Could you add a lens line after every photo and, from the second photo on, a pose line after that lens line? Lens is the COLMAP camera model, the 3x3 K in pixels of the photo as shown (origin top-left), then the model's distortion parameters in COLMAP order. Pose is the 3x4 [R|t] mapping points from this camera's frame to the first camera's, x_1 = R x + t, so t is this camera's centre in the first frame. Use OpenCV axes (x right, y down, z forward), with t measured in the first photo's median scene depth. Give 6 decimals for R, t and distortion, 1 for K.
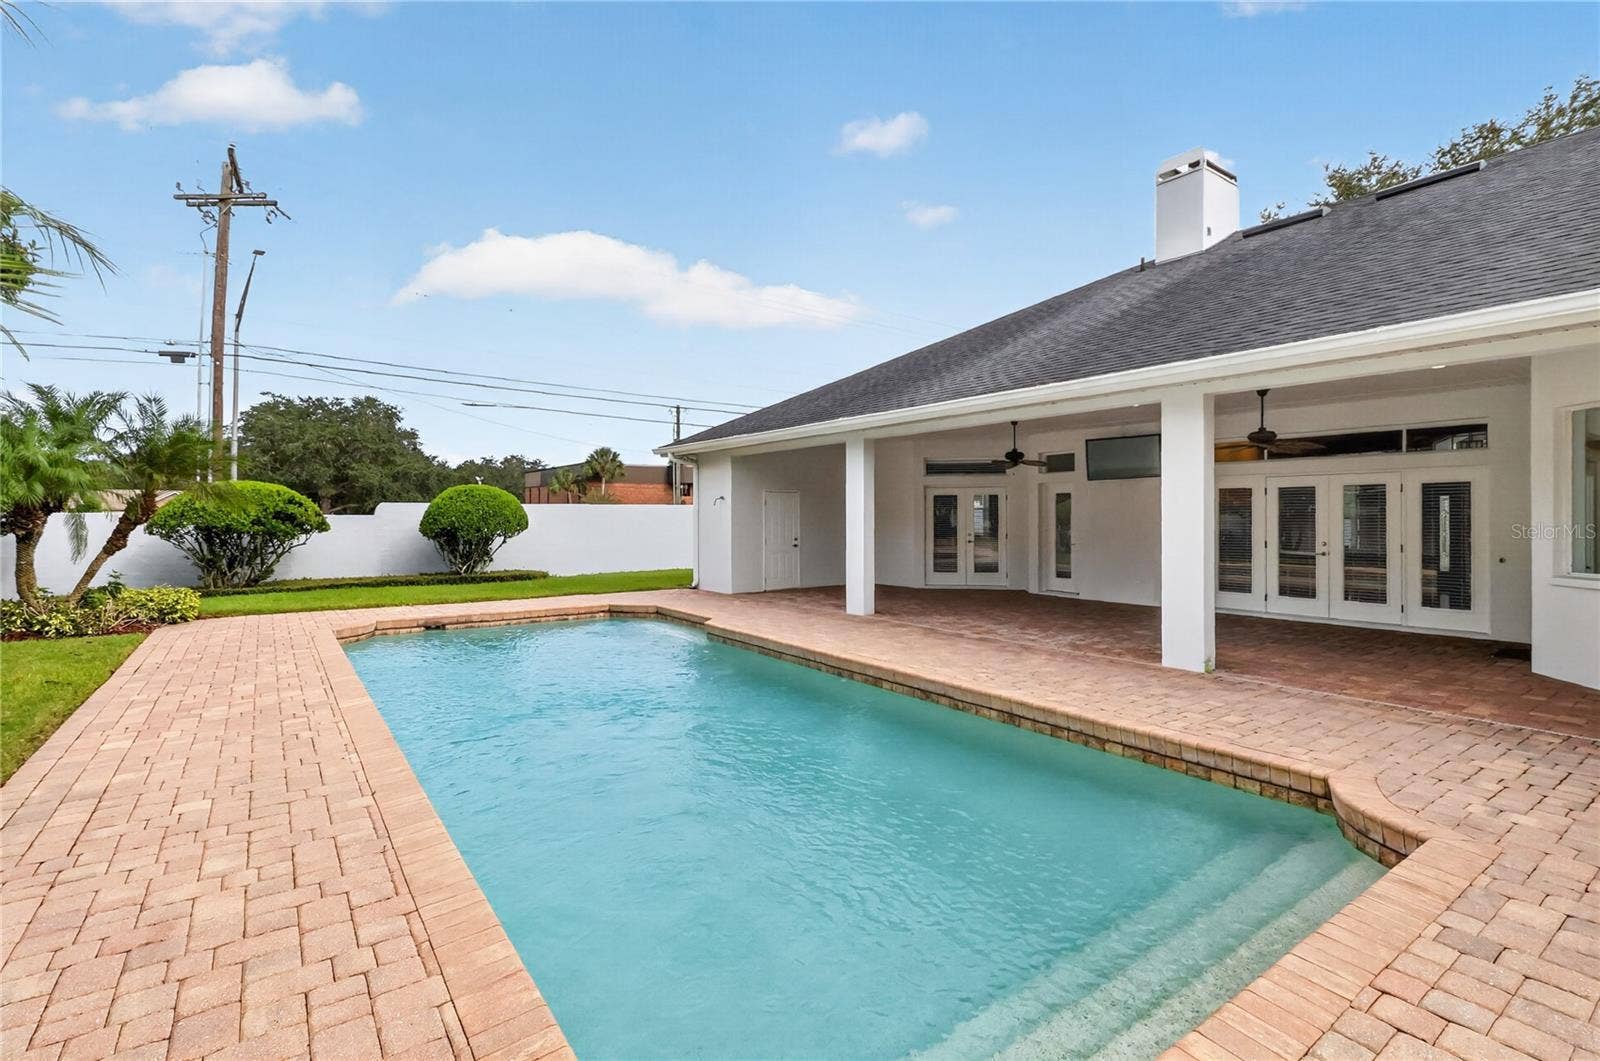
lens RADIAL K [[738.2, 0, 798.0], [0, 738.2, 526.0], [0, 0, 1]] dist [0.004671, 0.000258]
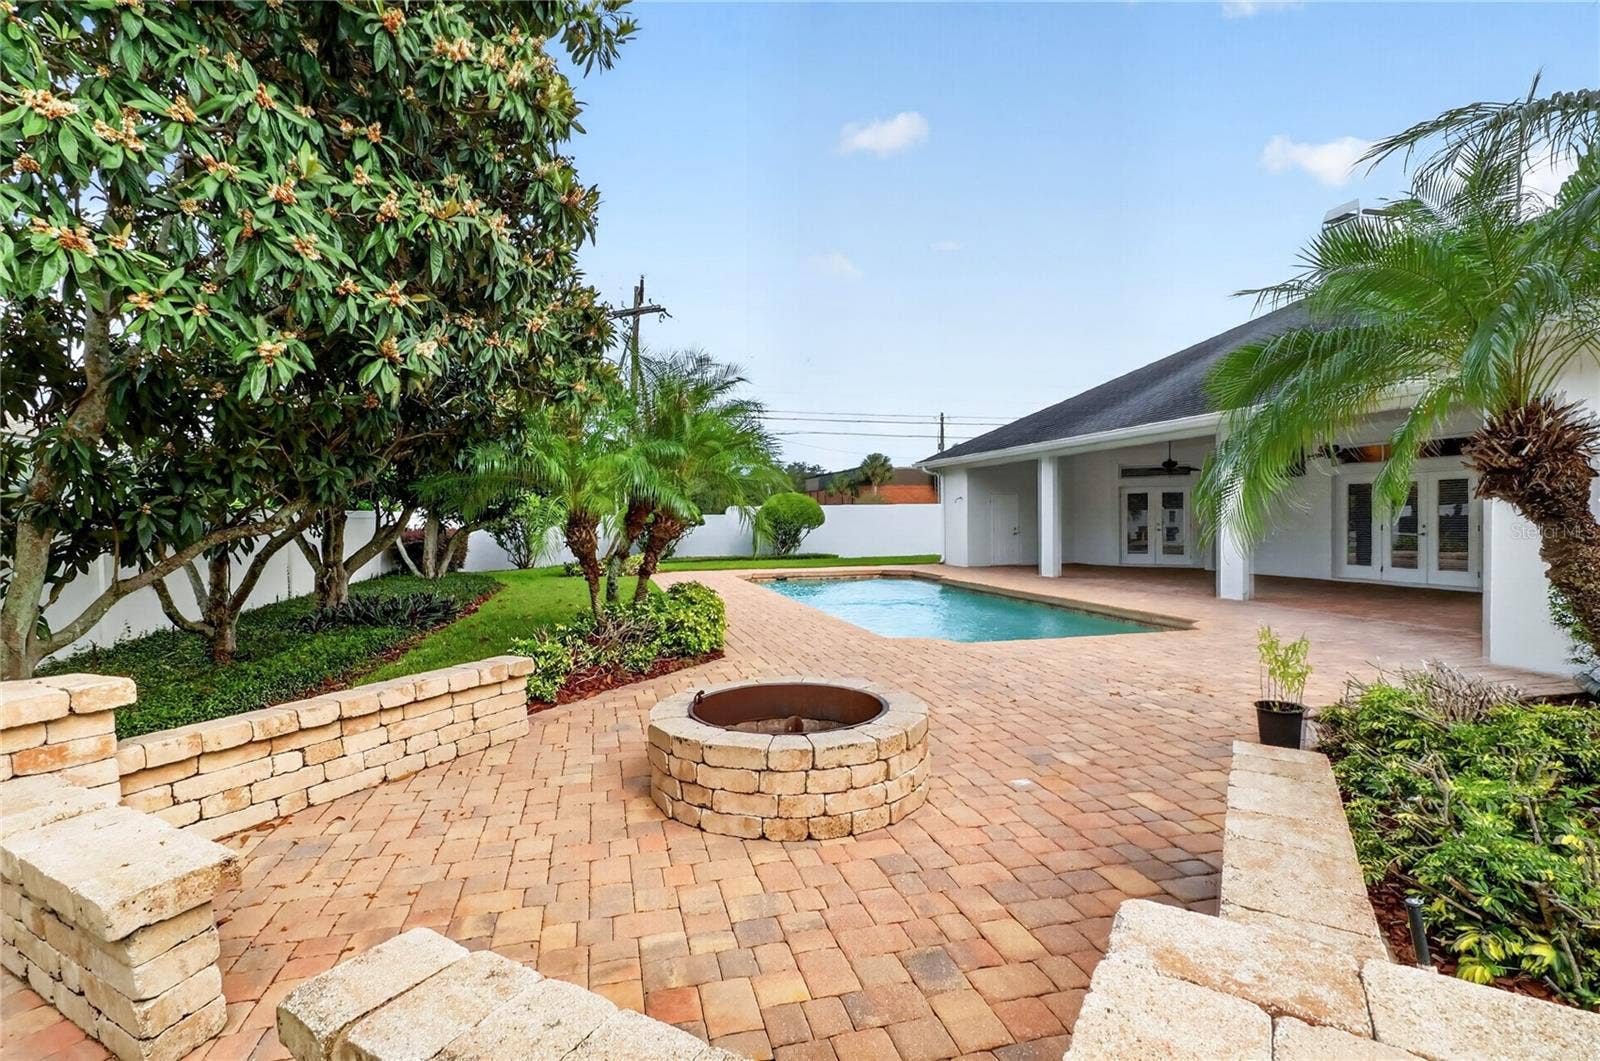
lens RADIAL K [[738.2, 0, 796.4], [0, 738.2, 529.0], [0, 0, 1]] dist [0.004671, 0.000258]
pose [[0.934541, -0.005265, -0.355817, 0.100905], [0.006480, 0.999977, 0.002223, 0.013694], [0.355797, -0.004383, 0.934553, -0.395366]]
